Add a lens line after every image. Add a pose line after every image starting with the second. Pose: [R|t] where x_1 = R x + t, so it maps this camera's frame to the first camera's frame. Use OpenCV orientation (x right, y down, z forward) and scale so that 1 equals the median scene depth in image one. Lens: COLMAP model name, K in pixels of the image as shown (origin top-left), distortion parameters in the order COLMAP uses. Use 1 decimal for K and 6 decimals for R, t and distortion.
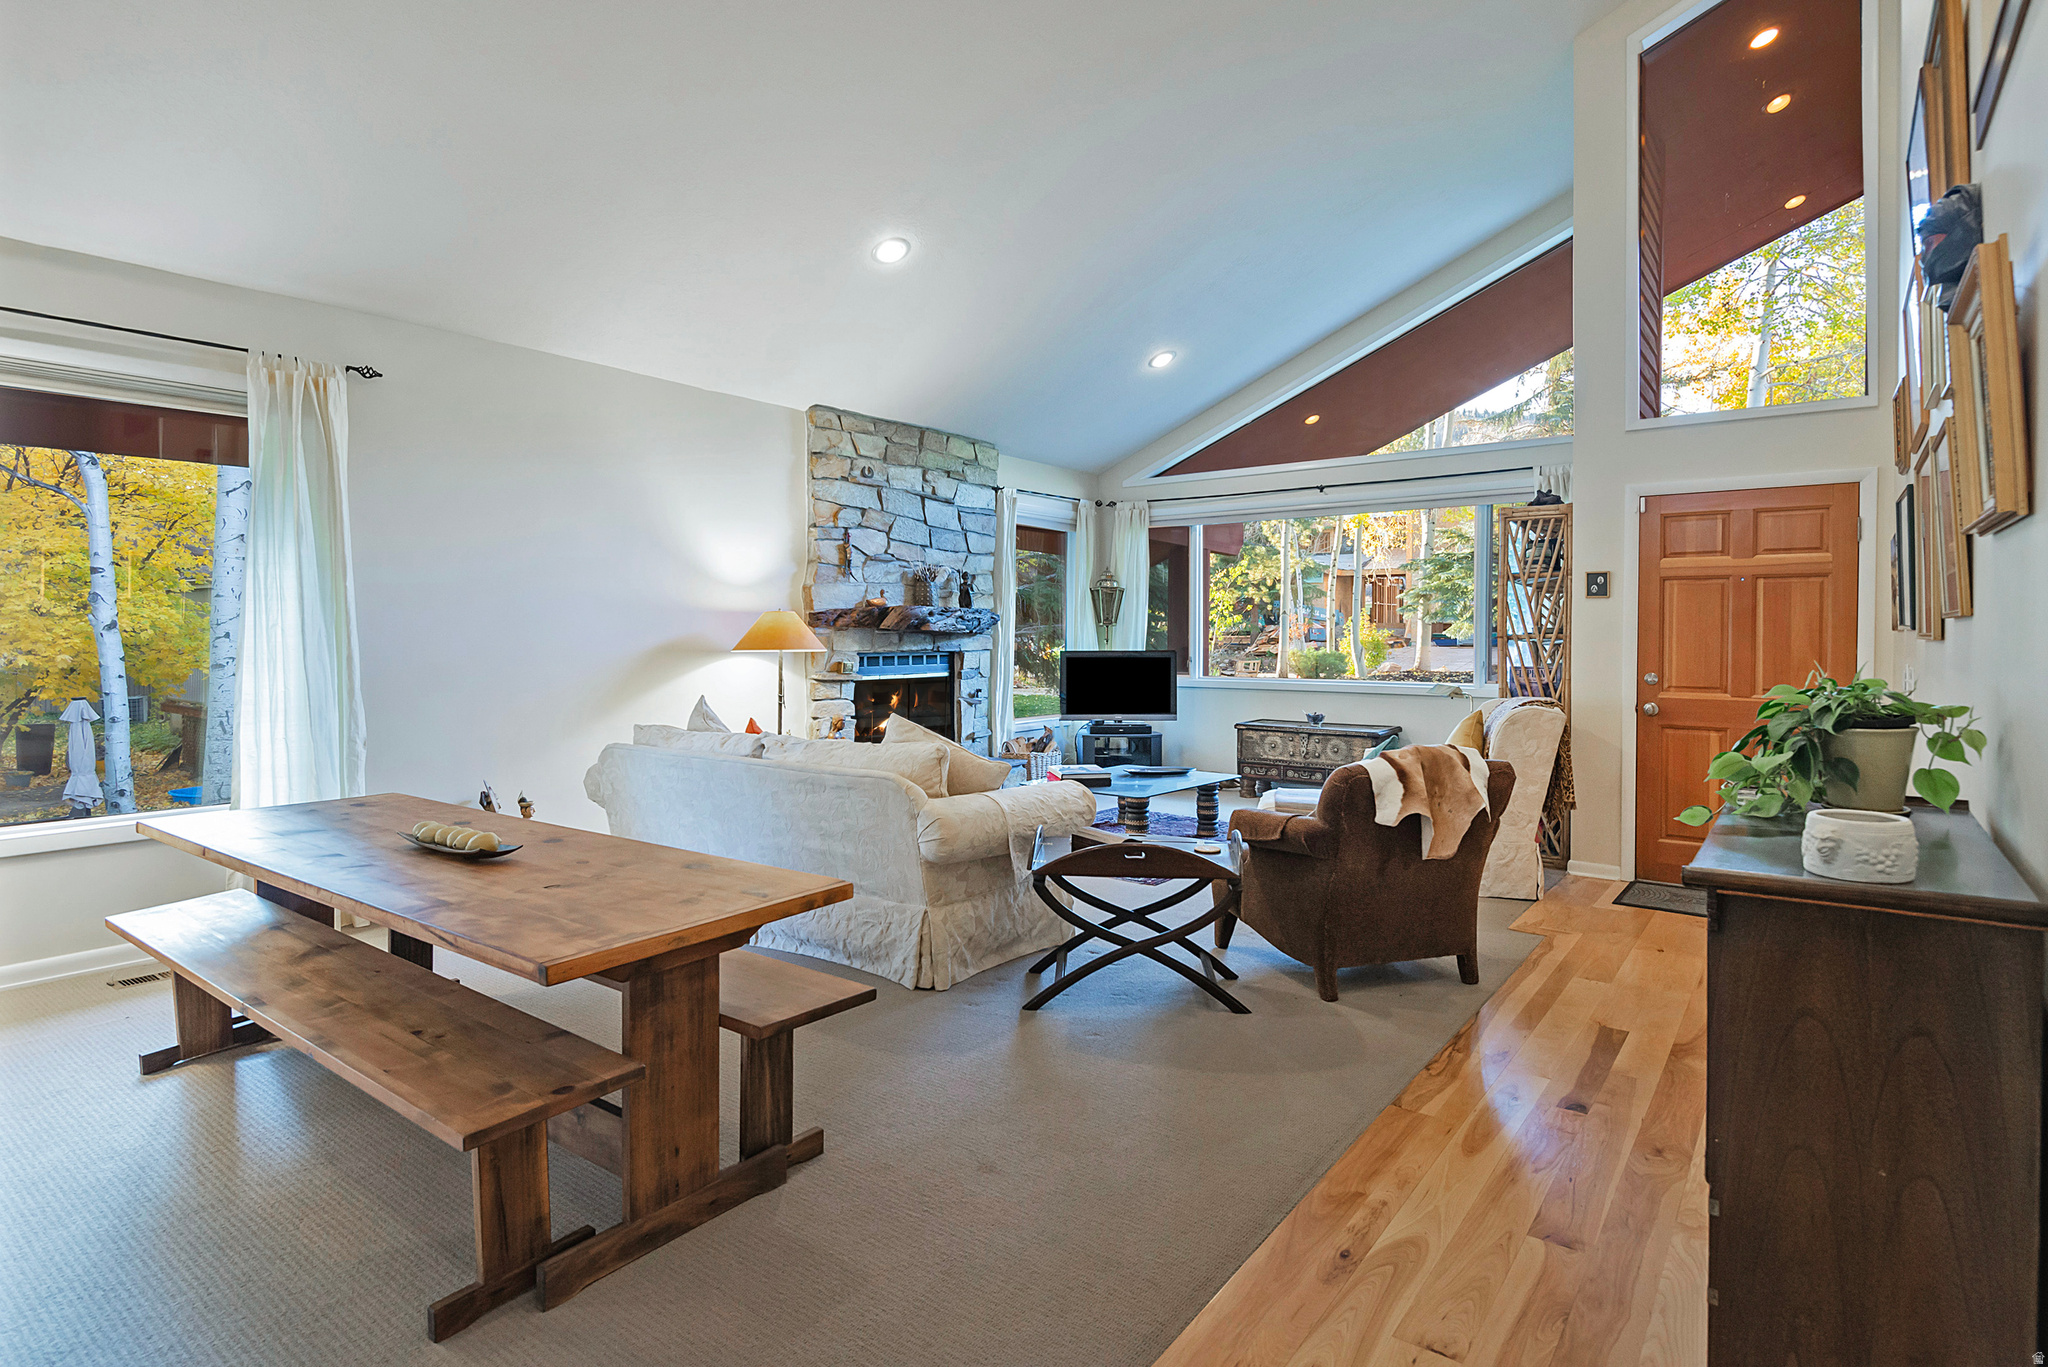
lens RADIAL K [[1030.3, 0, 935.3], [0, 1030.3, 620.6], [0, 0, 1]] dist [0.016677, -0.000590]
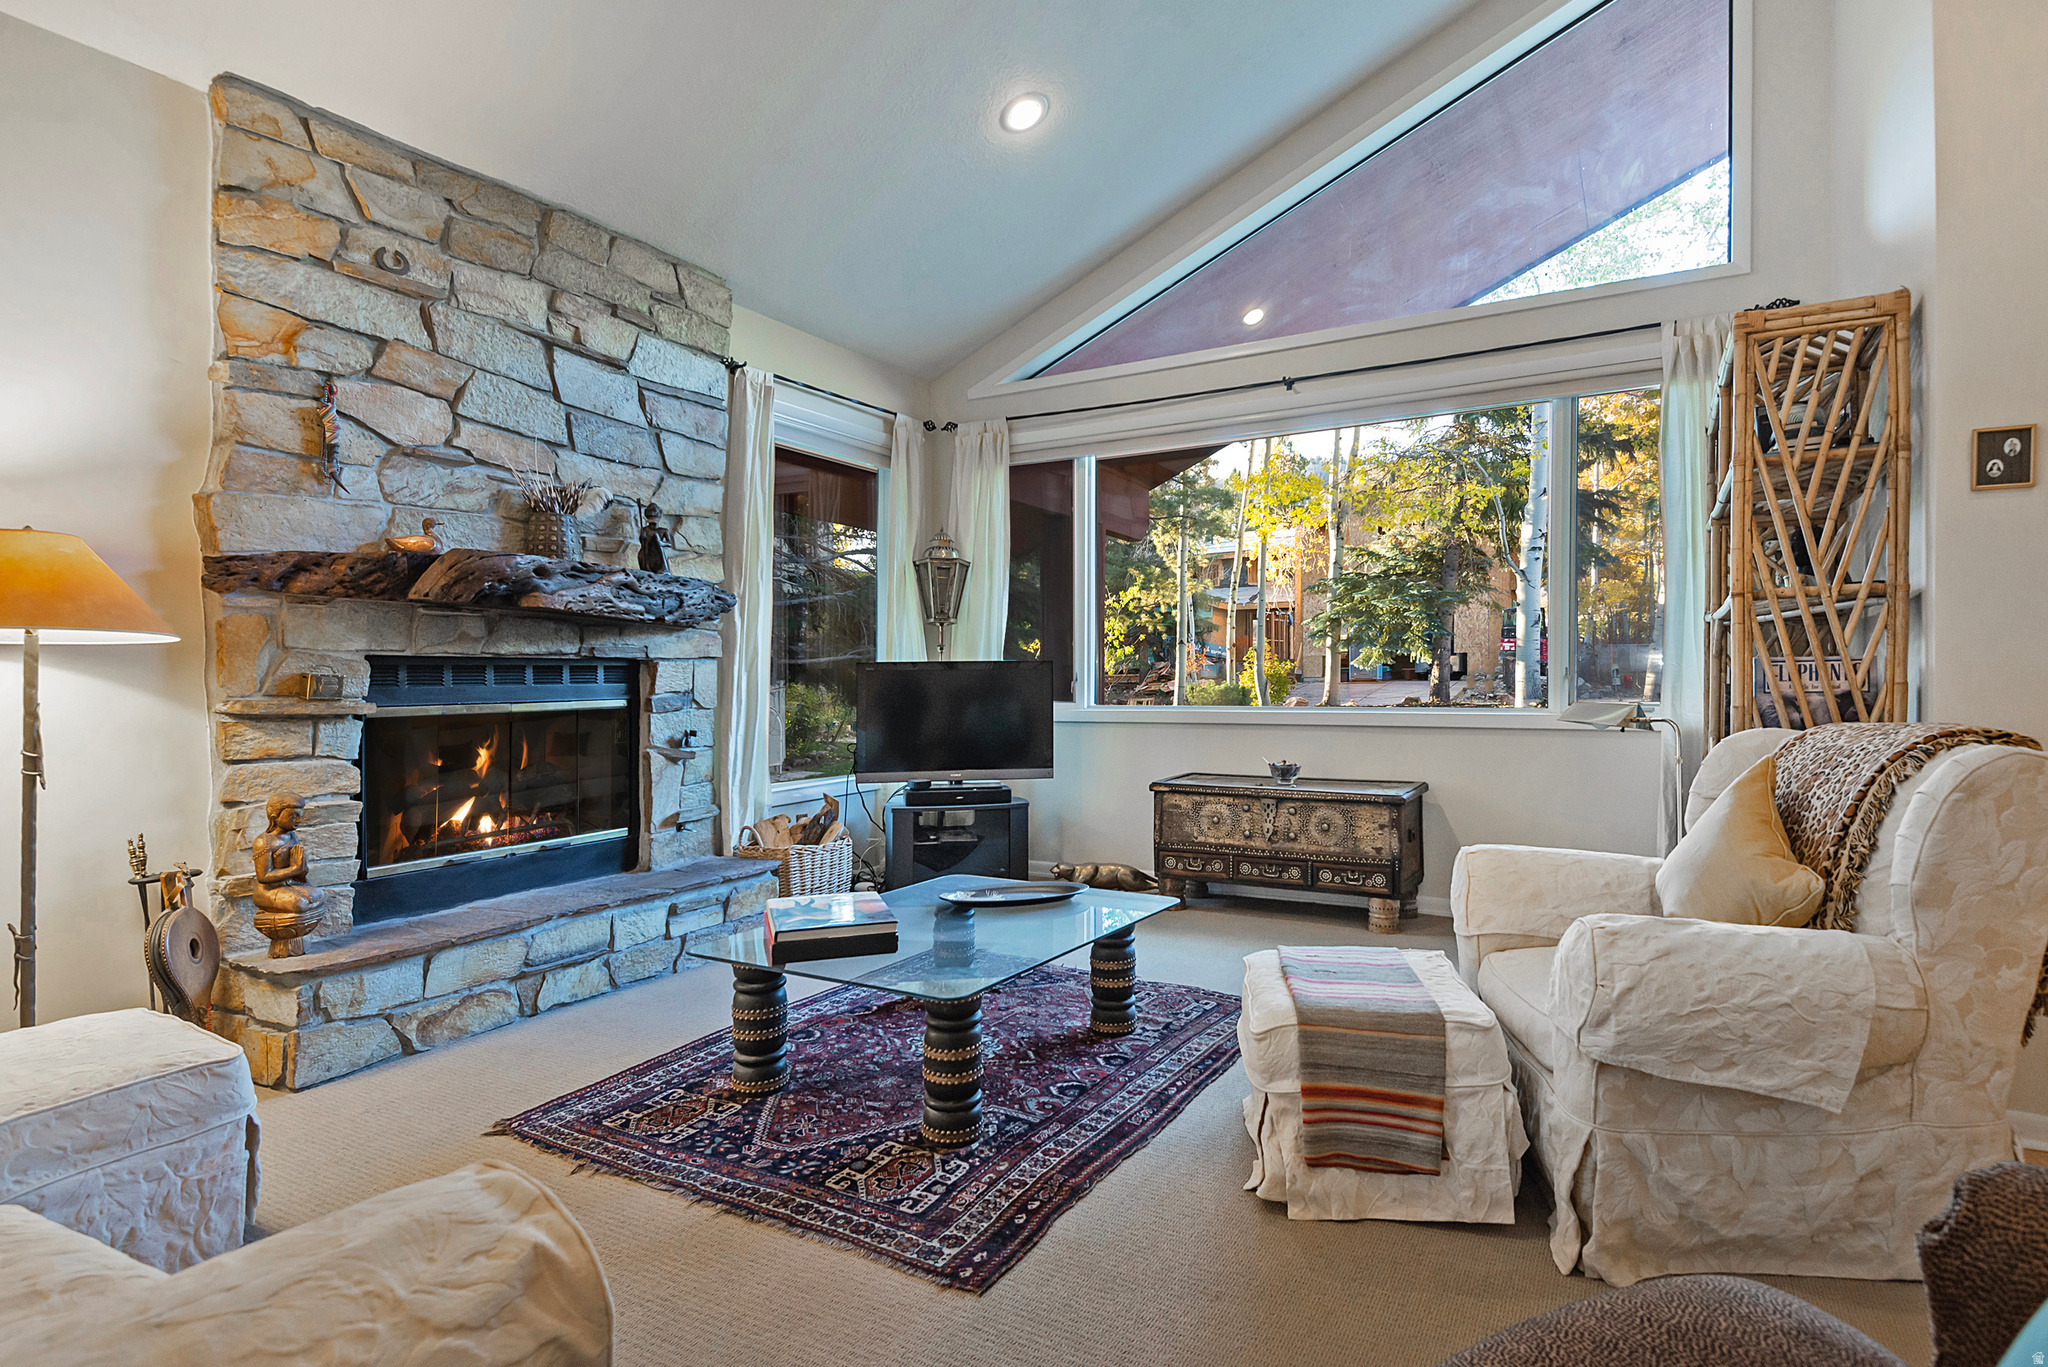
lens RADIAL K [[1053.6, 0, 1032.5], [0, 1053.6, 690.4], [0, 0, 1]] dist [0.034665, -0.031657]
pose [[0.979077, -0.008917, 0.203294, 0.110193], [0.003649, 0.999648, 0.026271, 0.033665], [-0.203456, -0.024980, 0.978765, 0.453601]]
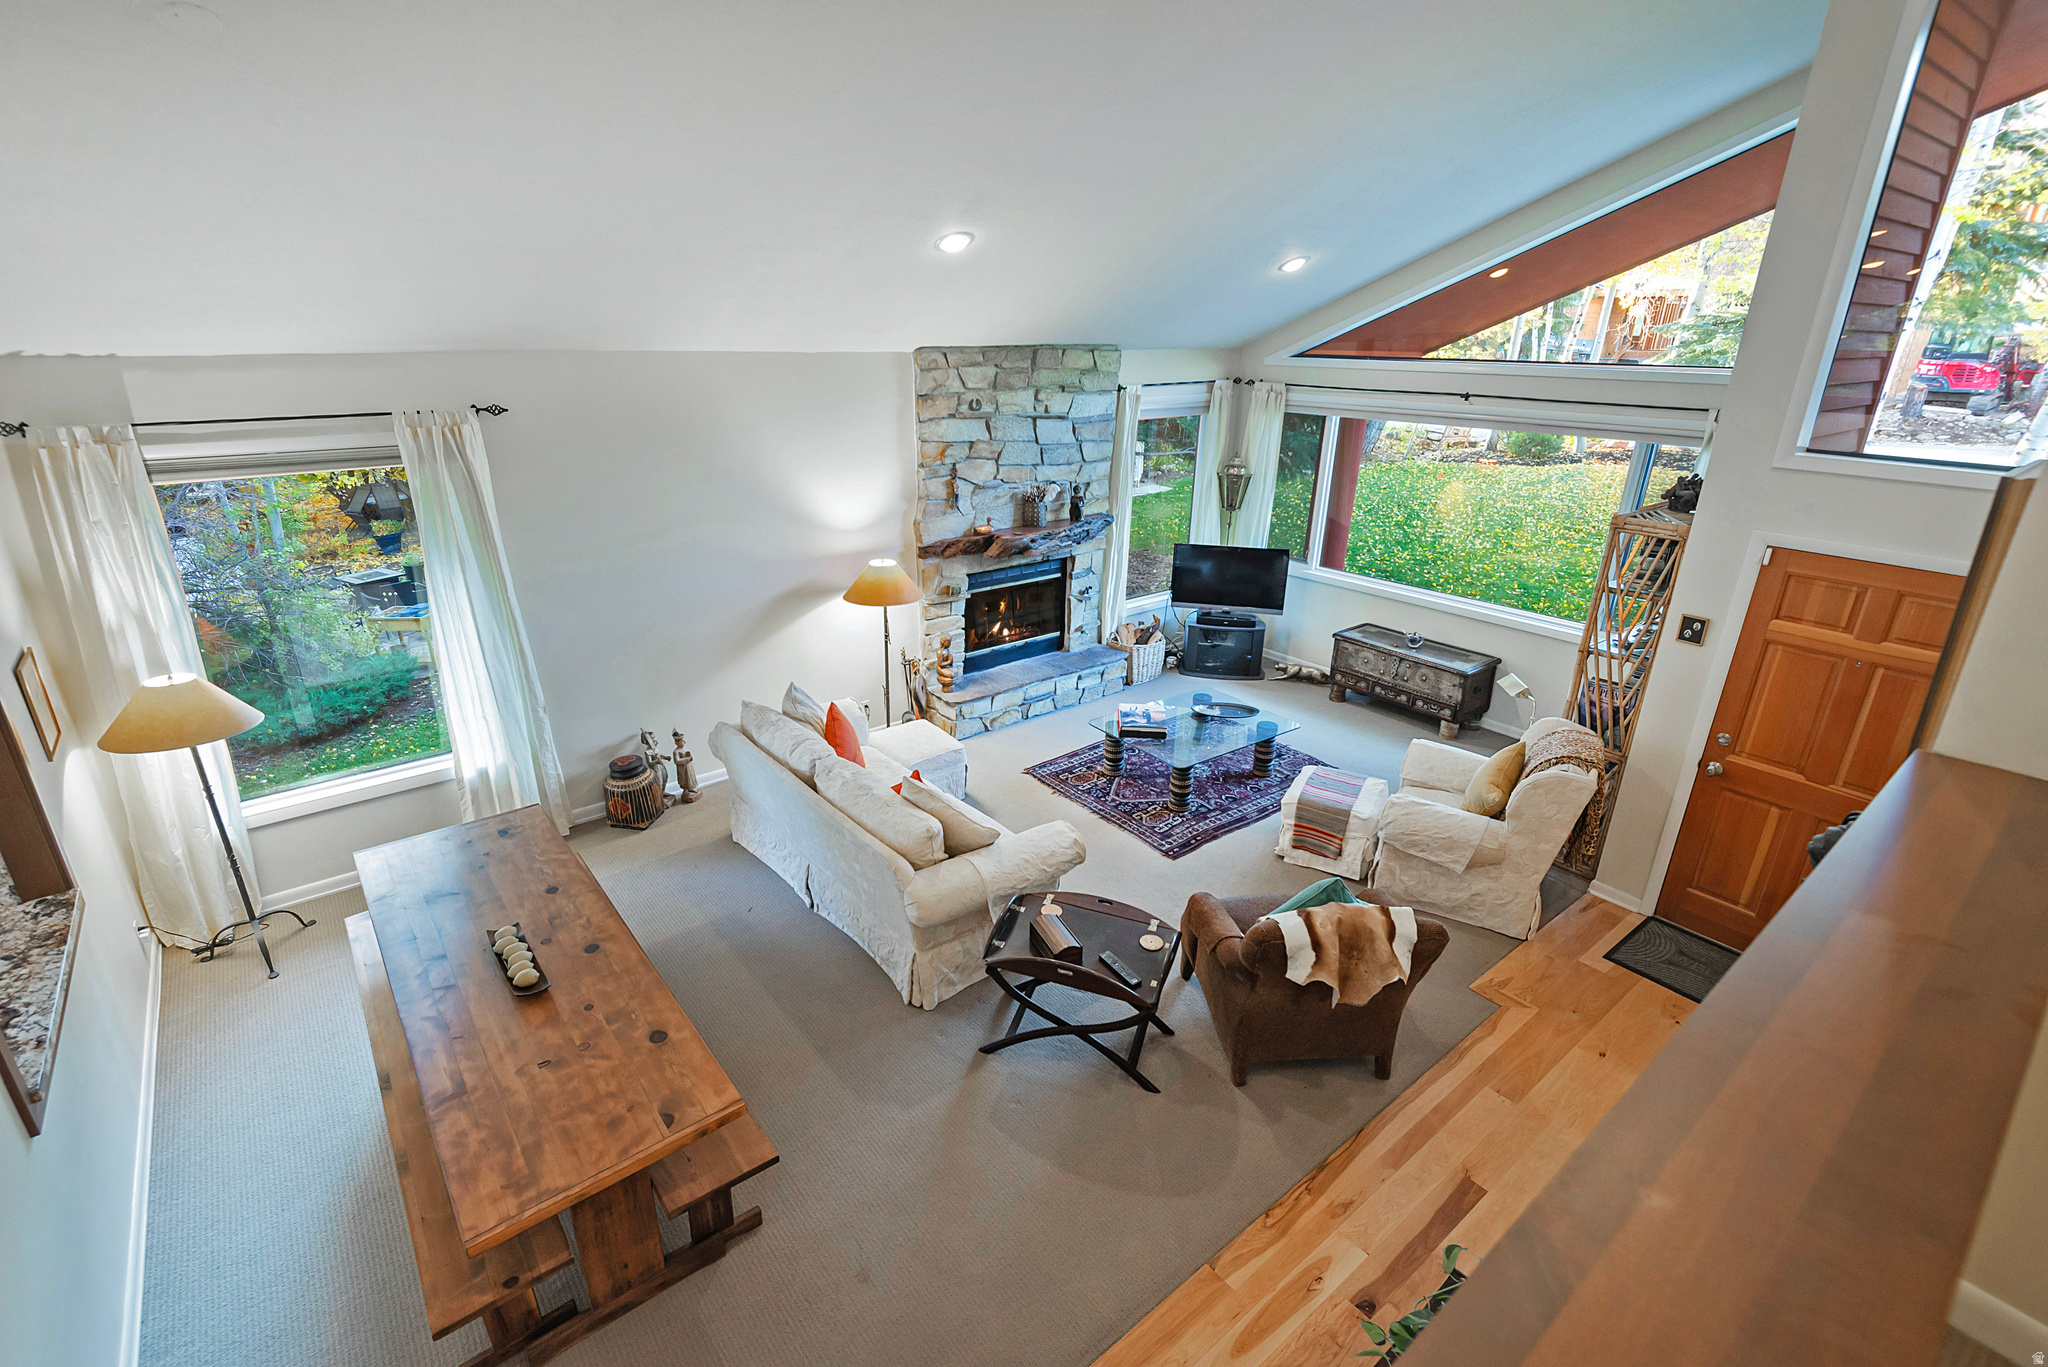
lens RADIAL K [[902.0, 0, 953.0], [0, 902.0, 637.0], [0, 0, 1]] dist [0.028252, -0.011971]
pose [[0.972483, 0.060546, -0.224968, 0.127436], [0.018189, 0.942961, 0.332407, -0.217098], [0.232262, -0.327352, 0.915912, 0.070567]]
